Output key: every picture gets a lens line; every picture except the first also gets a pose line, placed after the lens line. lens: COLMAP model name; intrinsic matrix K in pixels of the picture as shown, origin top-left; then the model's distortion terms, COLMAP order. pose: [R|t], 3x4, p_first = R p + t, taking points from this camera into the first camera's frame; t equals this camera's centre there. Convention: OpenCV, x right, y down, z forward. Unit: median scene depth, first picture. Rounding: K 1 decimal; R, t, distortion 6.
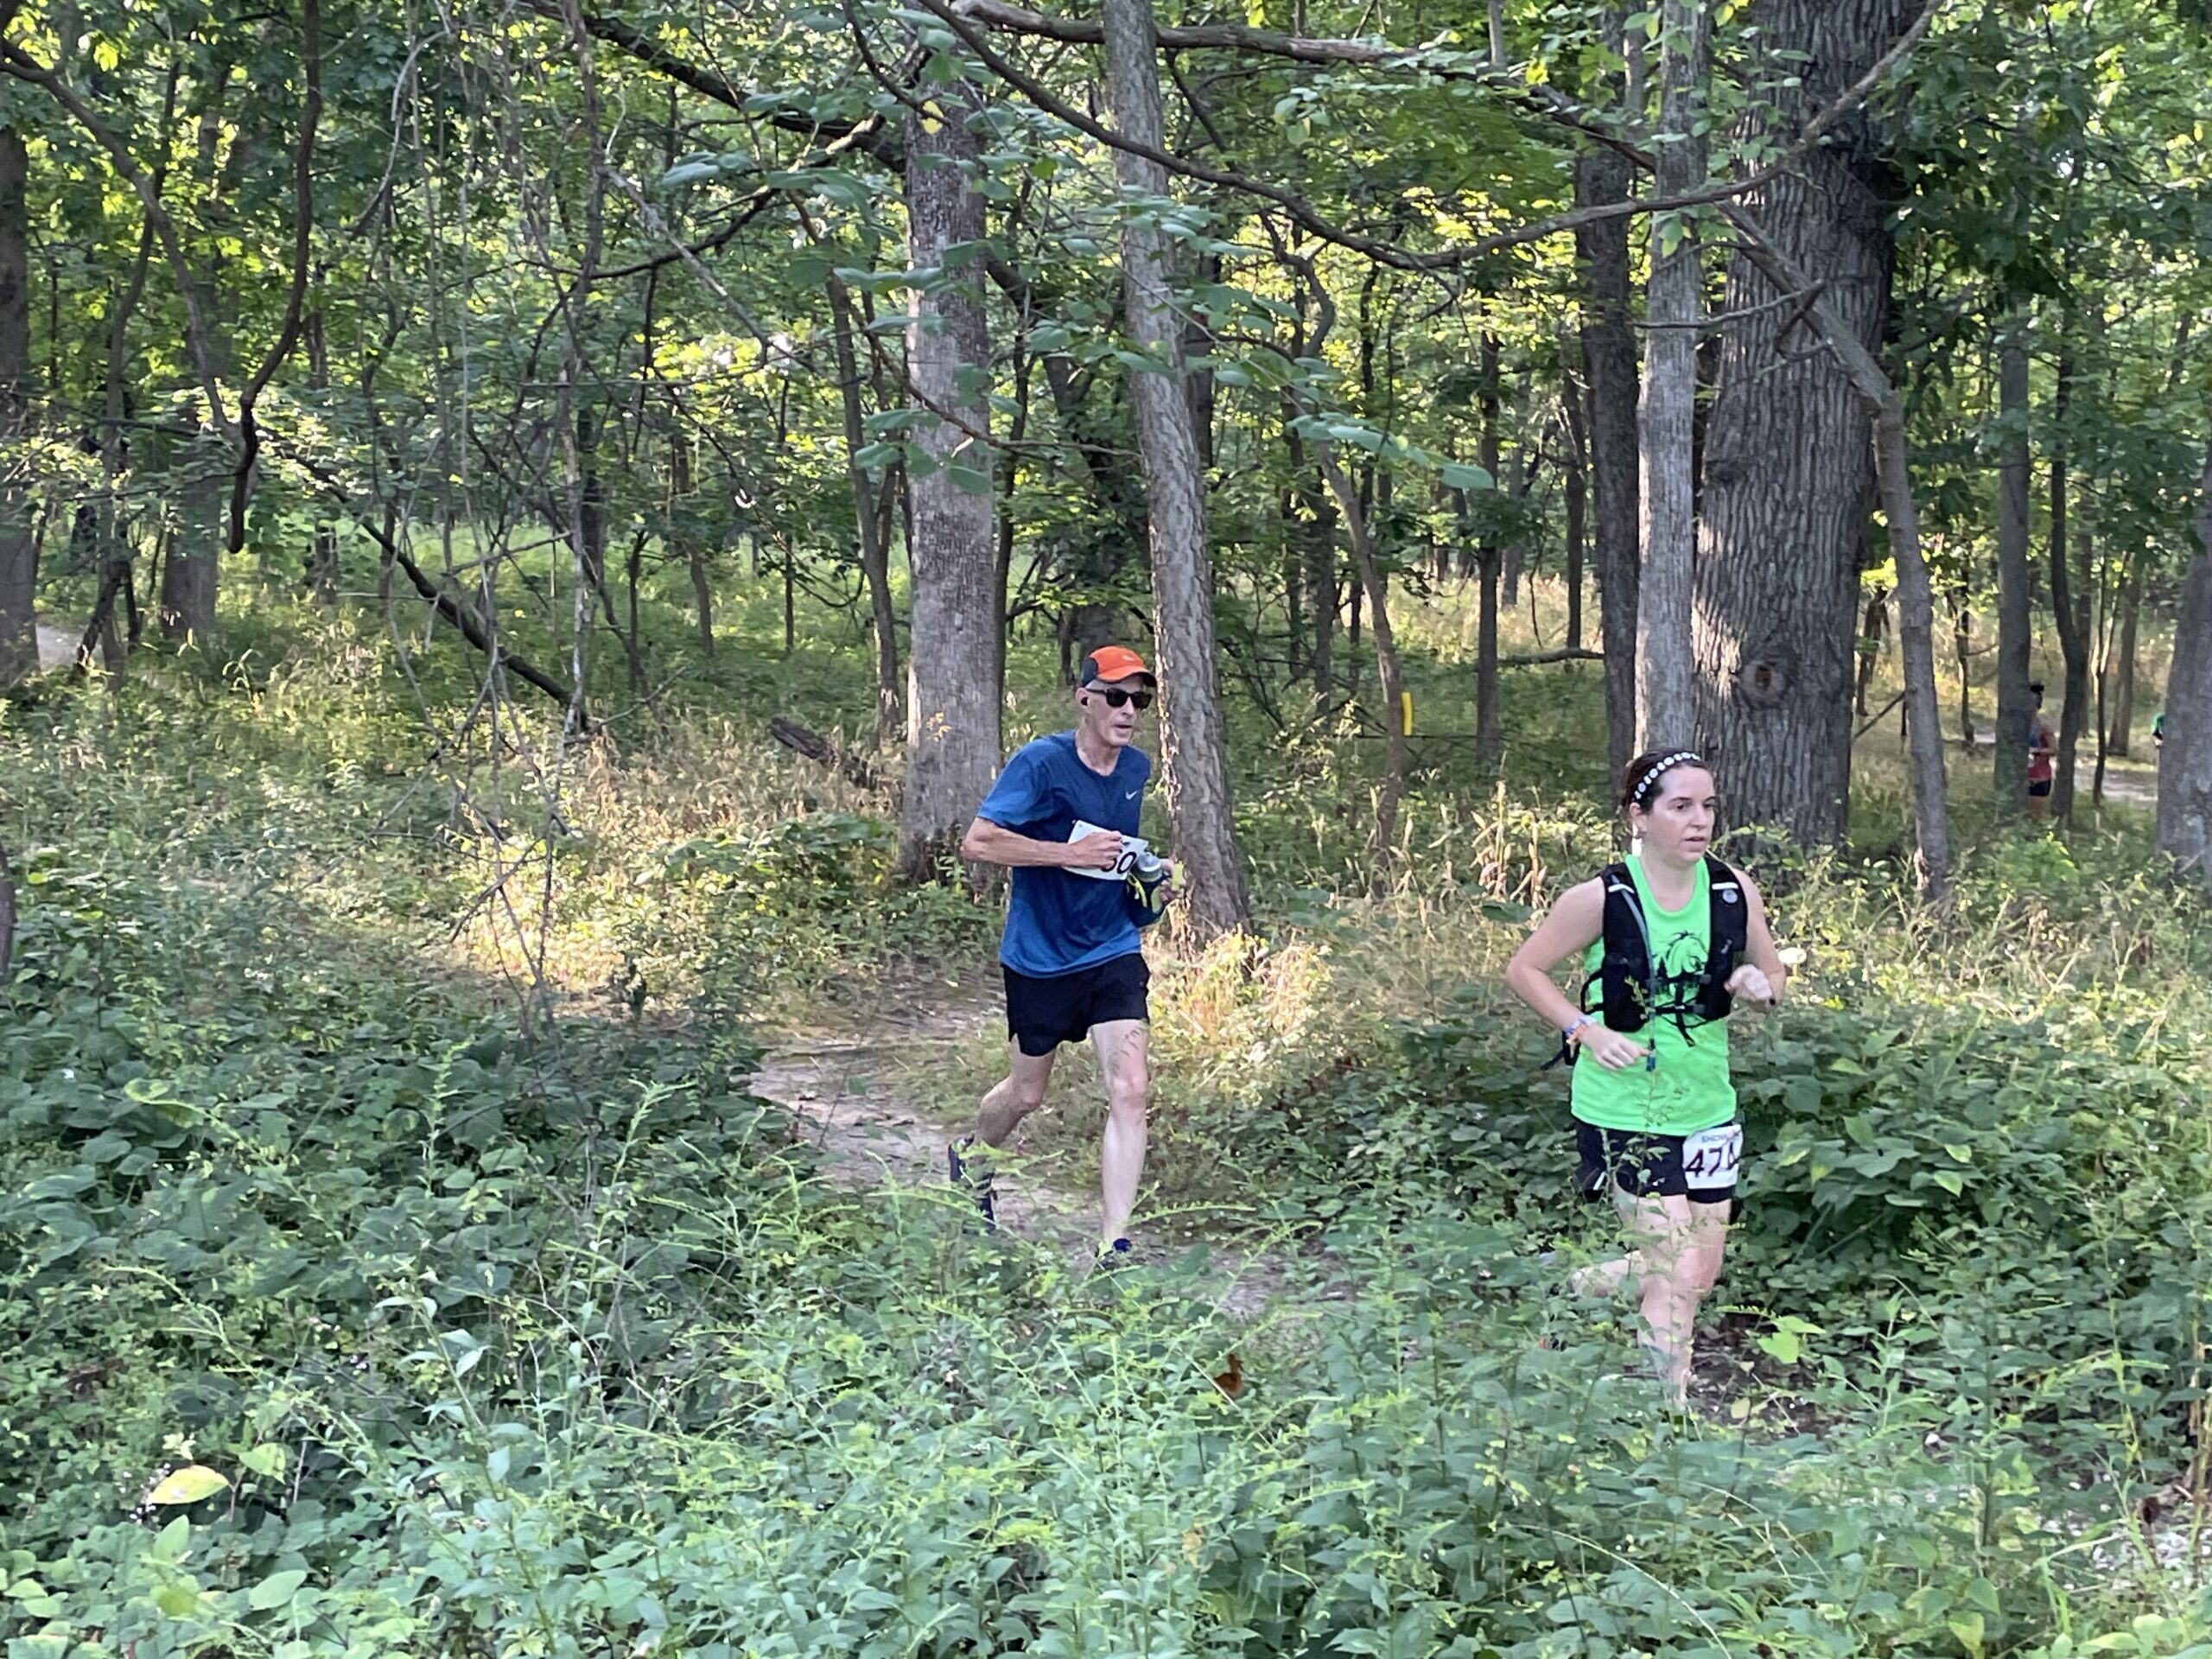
lens RADIAL K [[3548.7, 0, 1148.2], [0, 3548.7, 830.4], [0, 0, 1]] dist [0.103443, 0.000000]
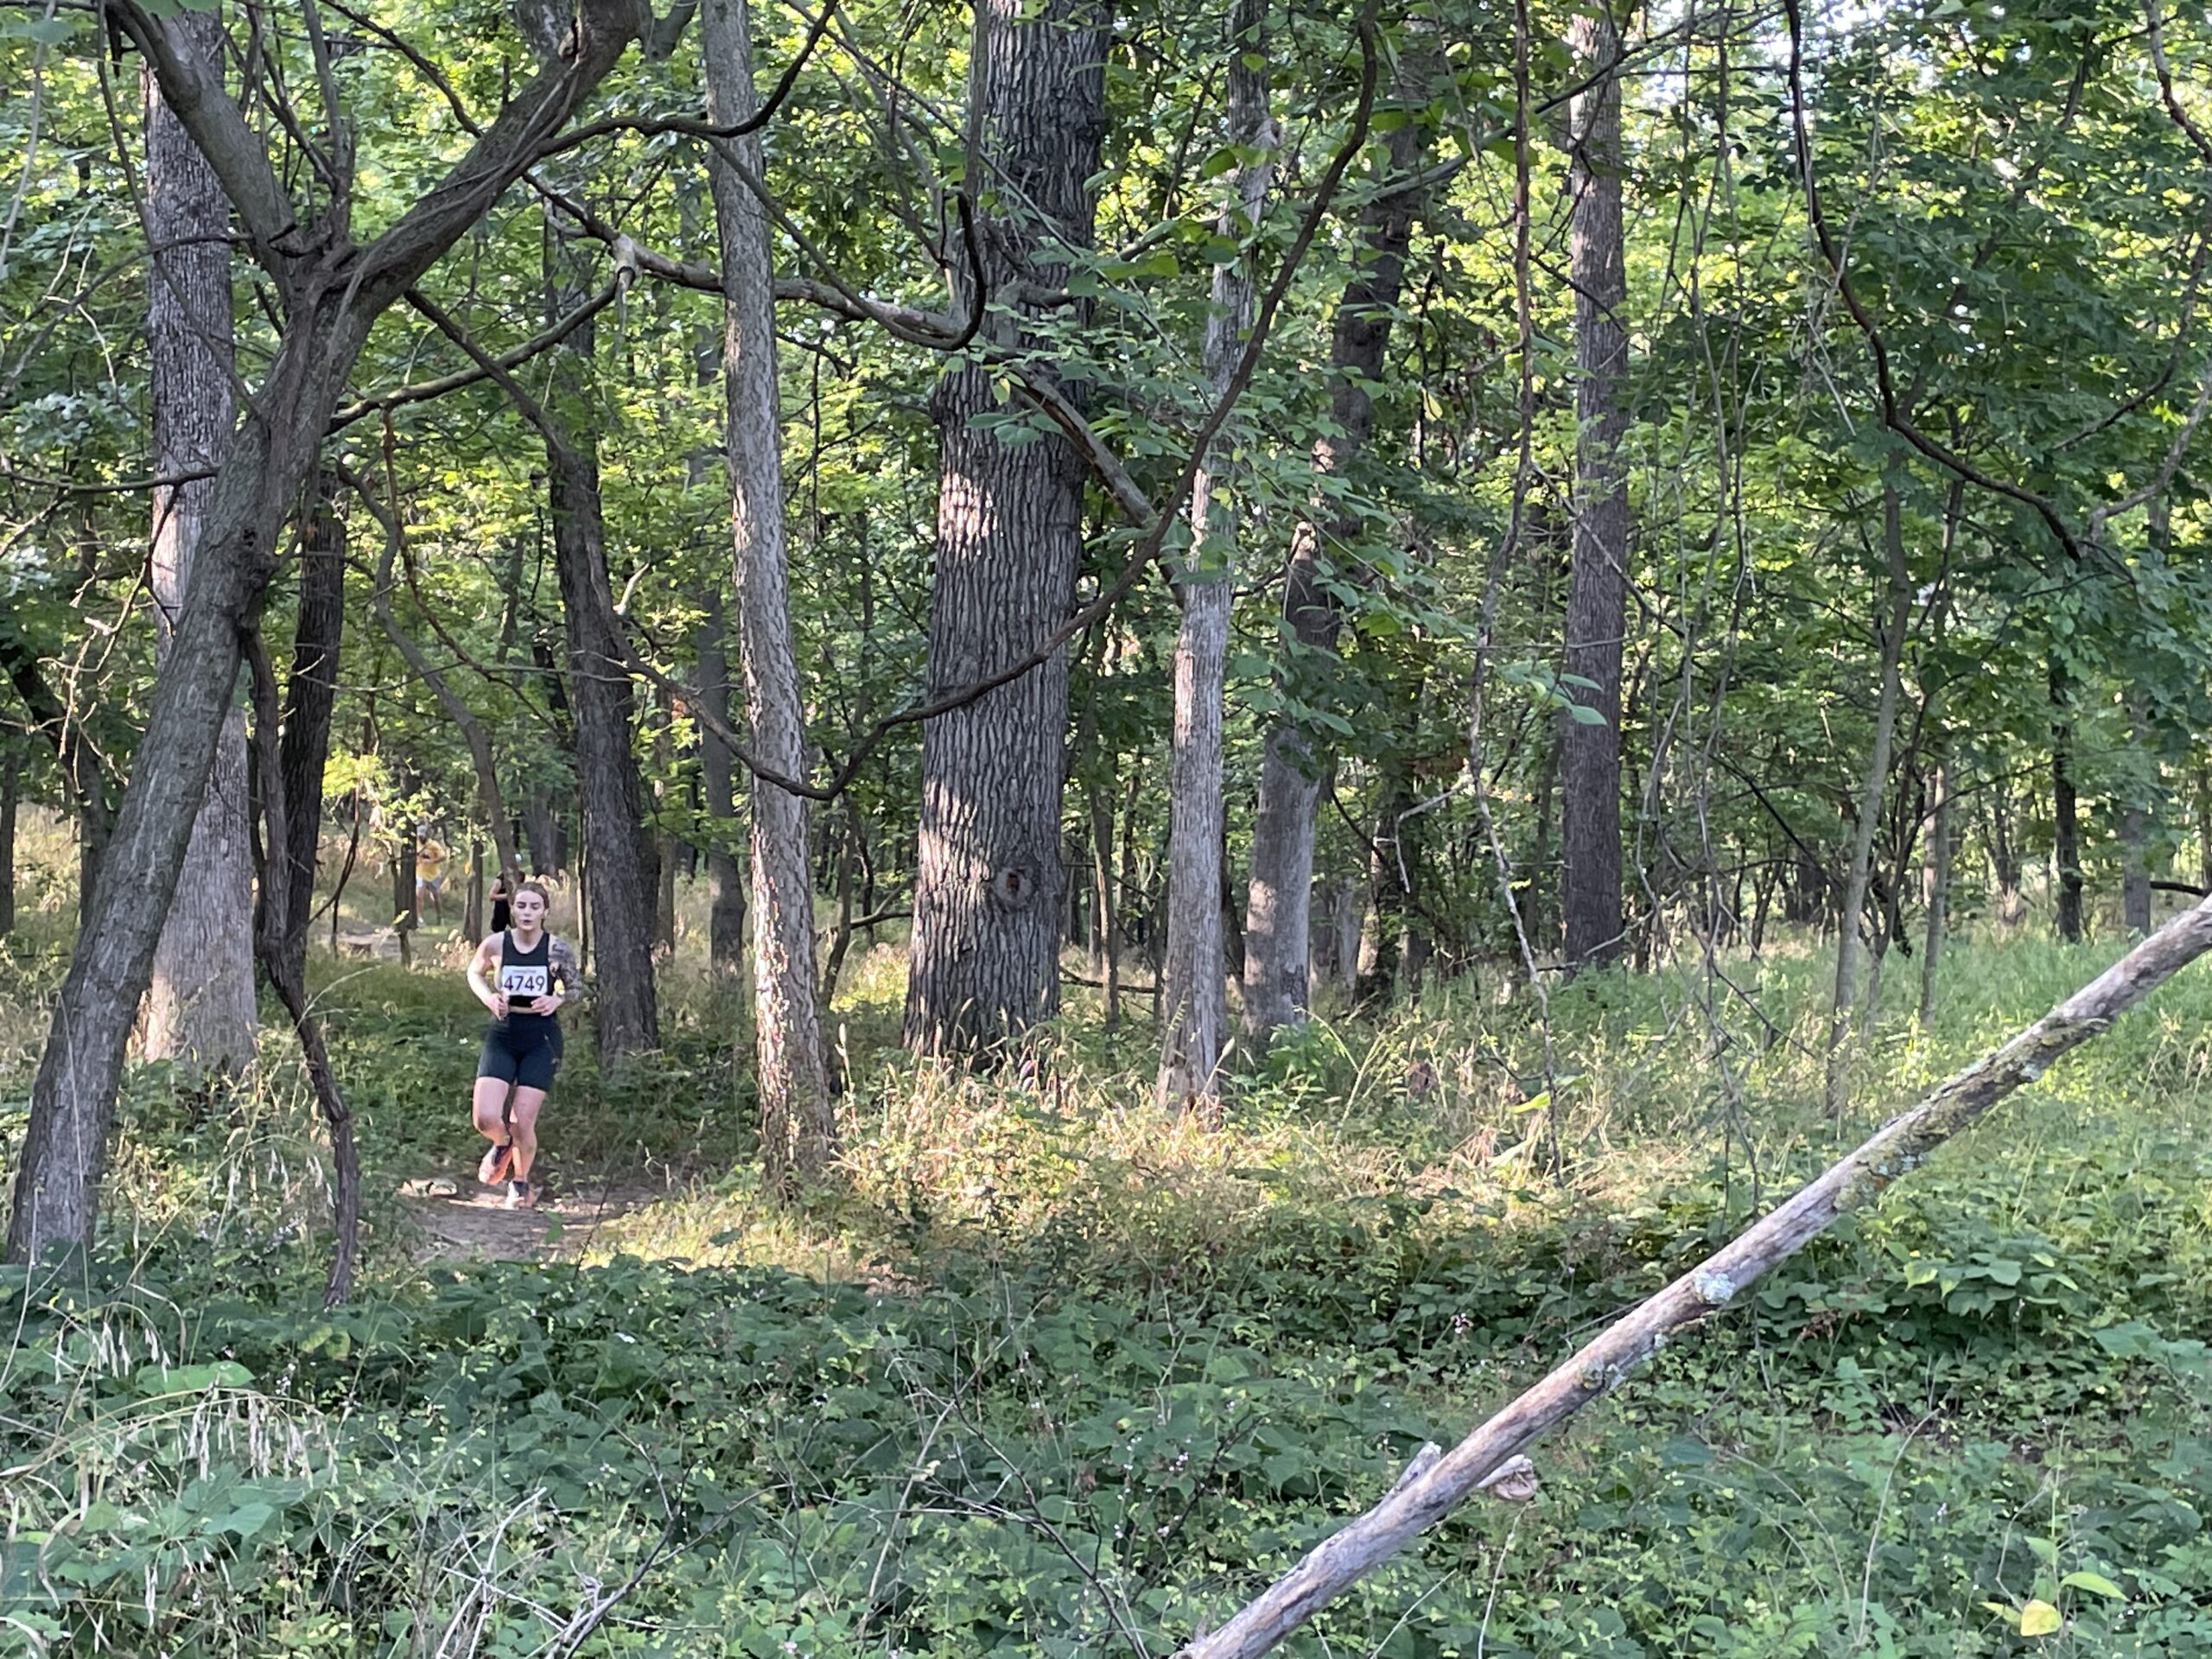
lens RADIAL K [[3548.7, 0, 1129.6], [0, 3548.7, 851.5], [0, 0, 1]] dist [0.103443, 0.000000]
pose [[0.845971, -0.022017, 0.532774, -0.467420], [0.048218, 0.998212, -0.035313, -0.015439], [-0.531044, 0.055563, 0.845520, 0.069782]]
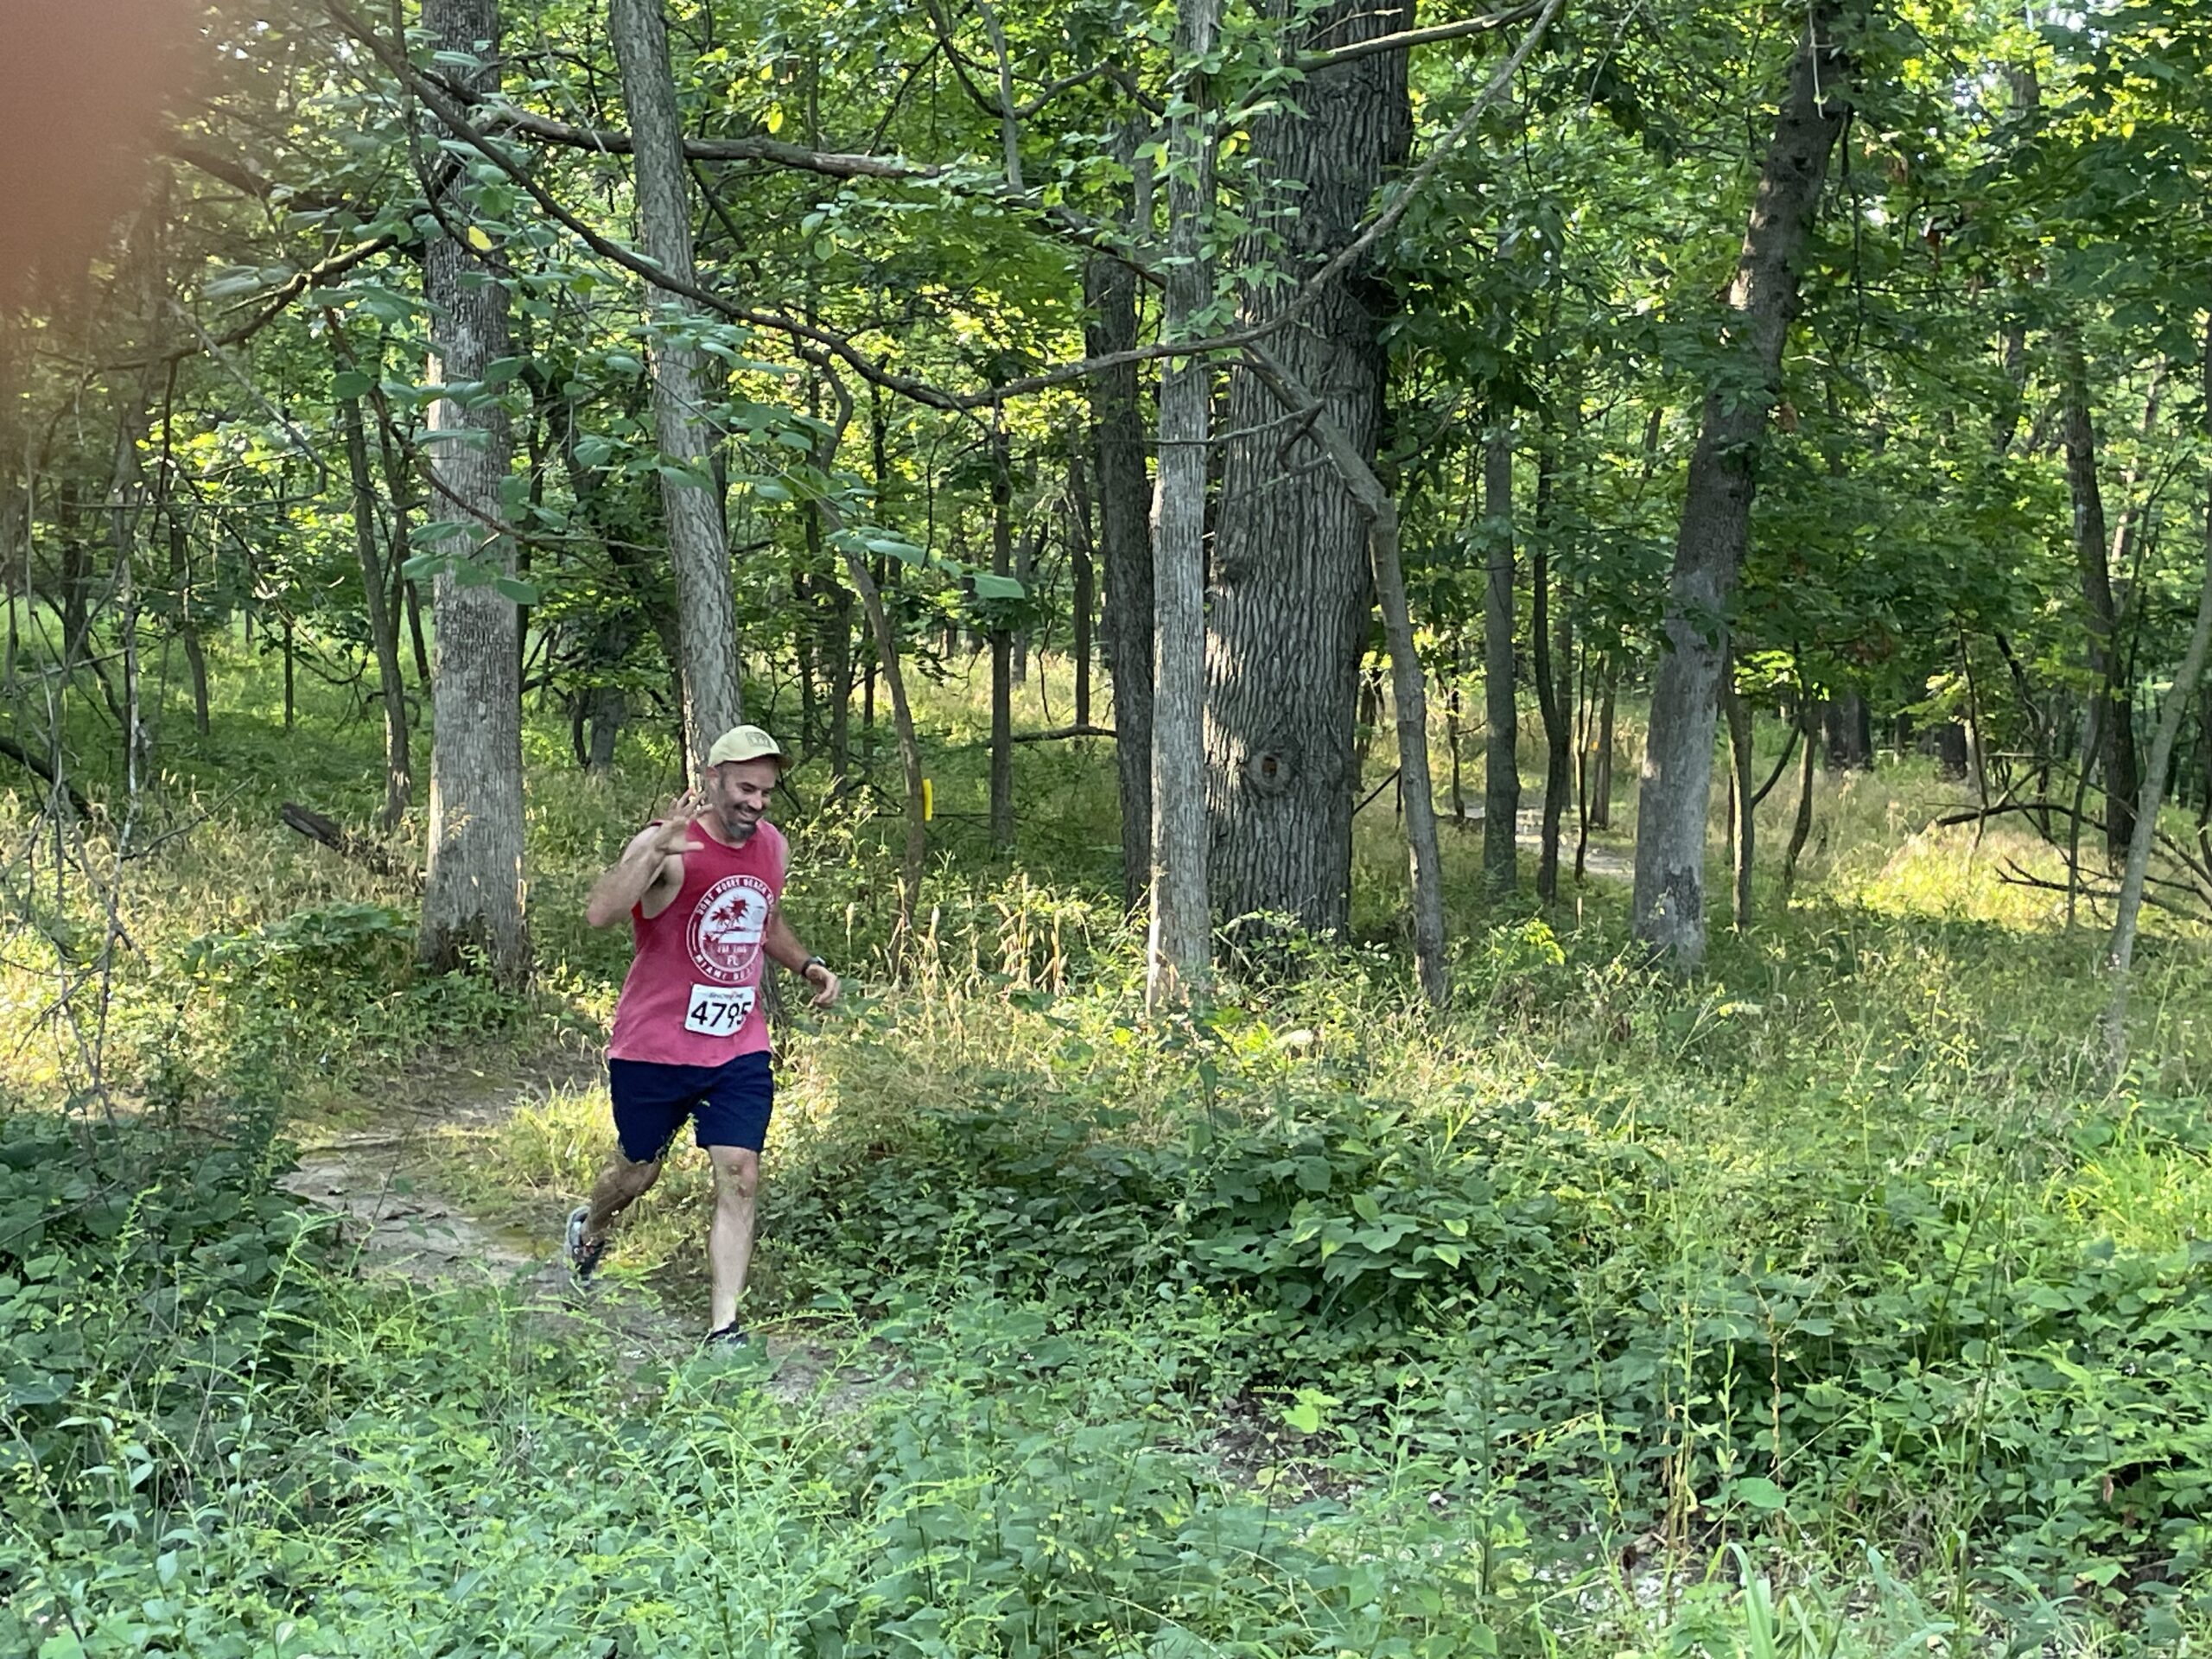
lens RADIAL K [[3548.7, 0, 1146.3], [0, 3548.7, 809.2], [0, 0, 1]] dist [0.103443, 0.000000]
pose [[0.990486, -0.002534, 0.137590, -0.007653], [0.006067, 0.999662, -0.025262, -0.005620], [-0.137480, 0.025856, 0.990167, -0.030432]]
